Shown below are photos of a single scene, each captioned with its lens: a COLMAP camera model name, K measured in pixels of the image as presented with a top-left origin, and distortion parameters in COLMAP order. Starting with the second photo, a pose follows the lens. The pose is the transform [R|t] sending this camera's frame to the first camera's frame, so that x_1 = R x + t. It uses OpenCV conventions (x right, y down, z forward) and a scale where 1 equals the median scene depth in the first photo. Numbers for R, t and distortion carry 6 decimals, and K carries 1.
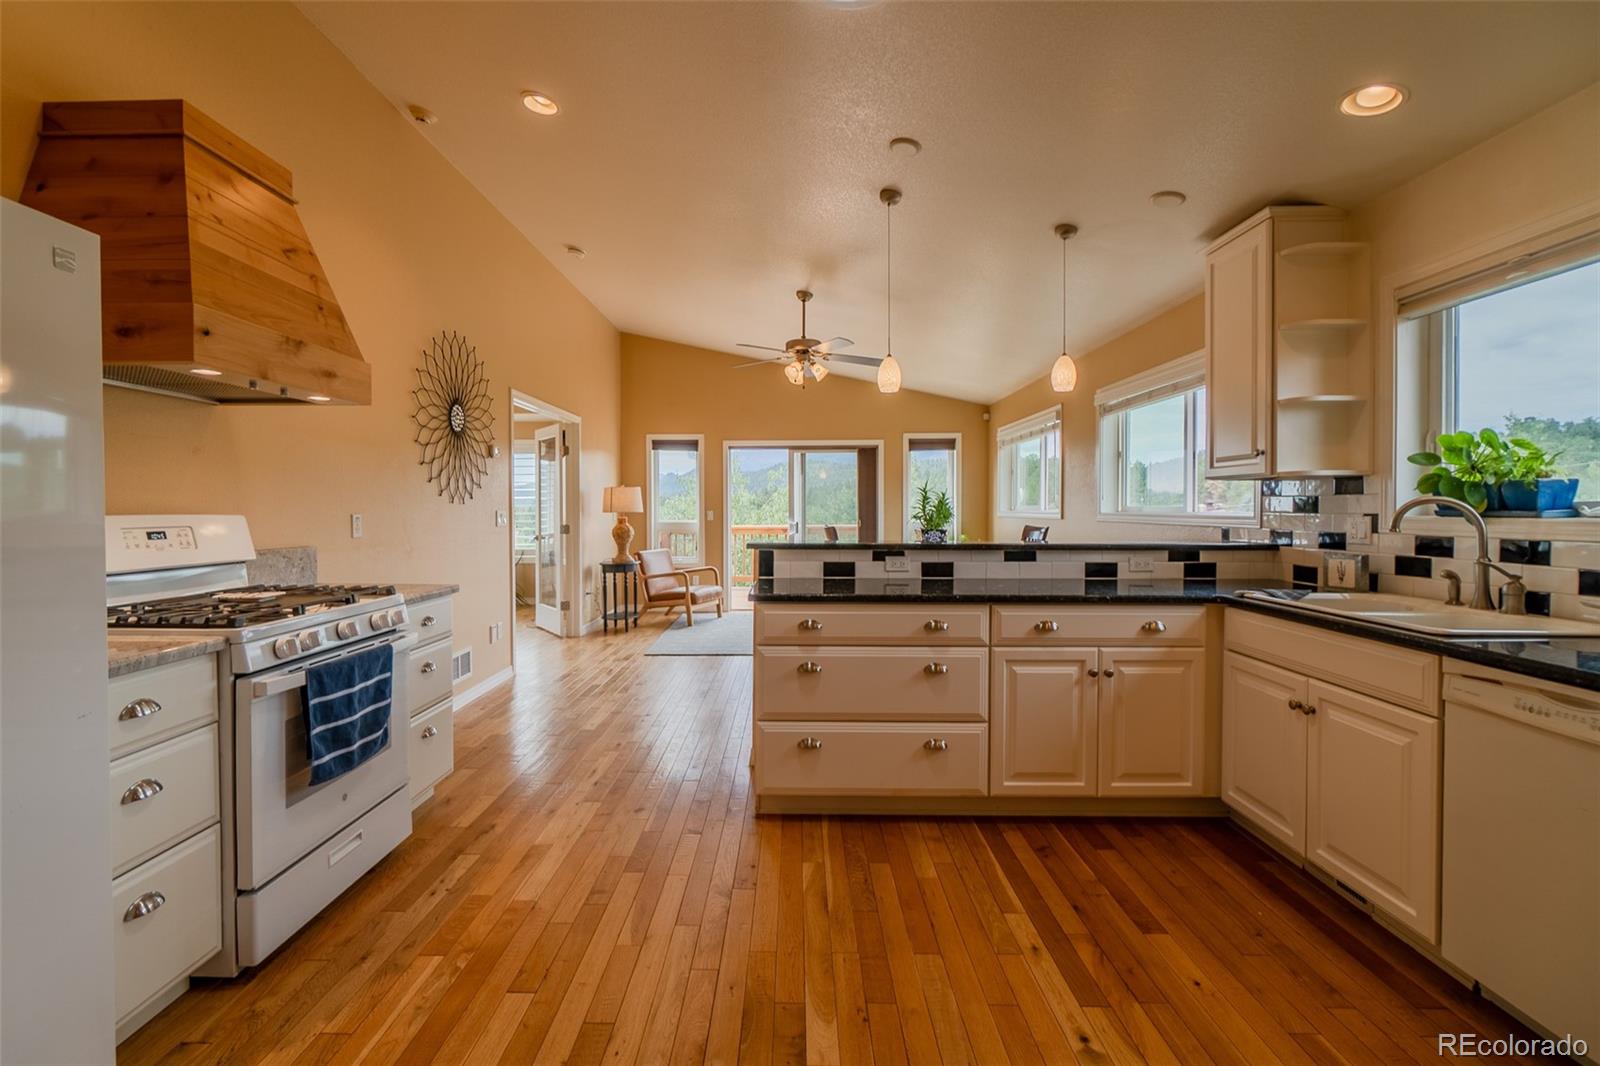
lens RADIAL K [[695.3, 0, 775.0], [0, 695.3, 523.8], [0, 0, 1]] dist [-0.013099, 0.004857]
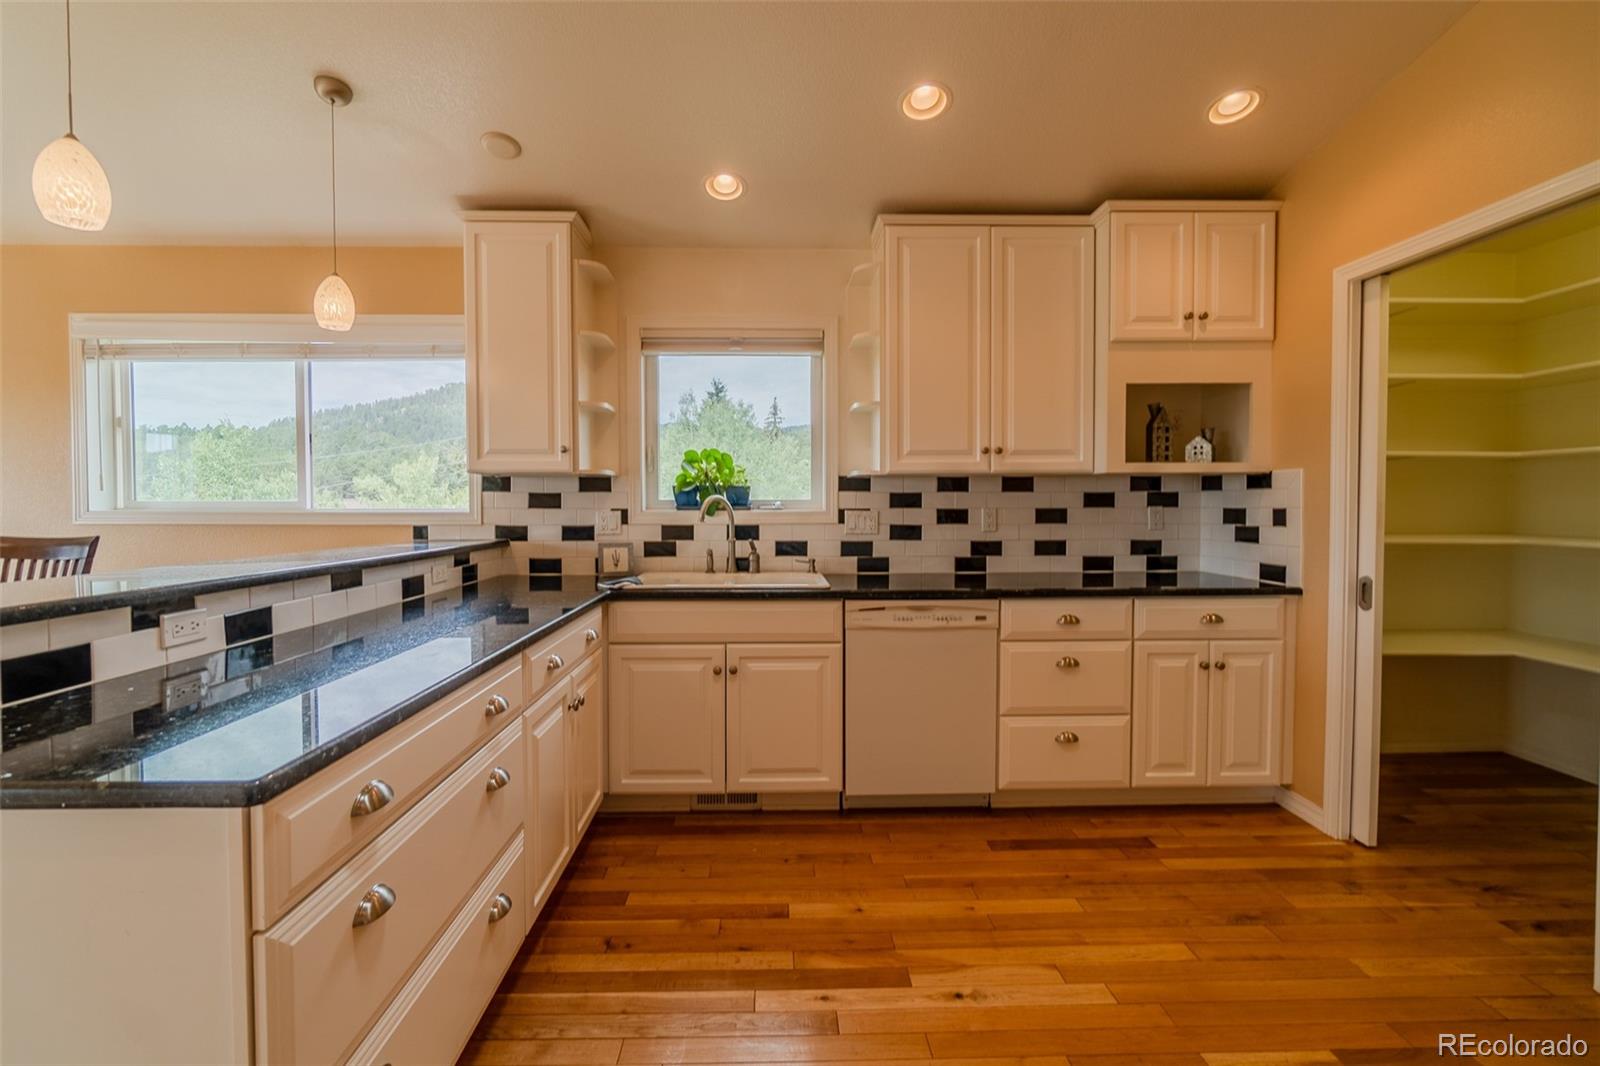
lens RADIAL K [[695.3, 0, 776.7], [0, 695.3, 521.1], [0, 0, 1]] dist [-0.013099, 0.004857]
pose [[-0.055225, -0.023981, 0.998186, -0.336612], [0.022772, 0.999421, 0.025270, -0.016151], [-0.998214, 0.024126, -0.054647, 0.743491]]
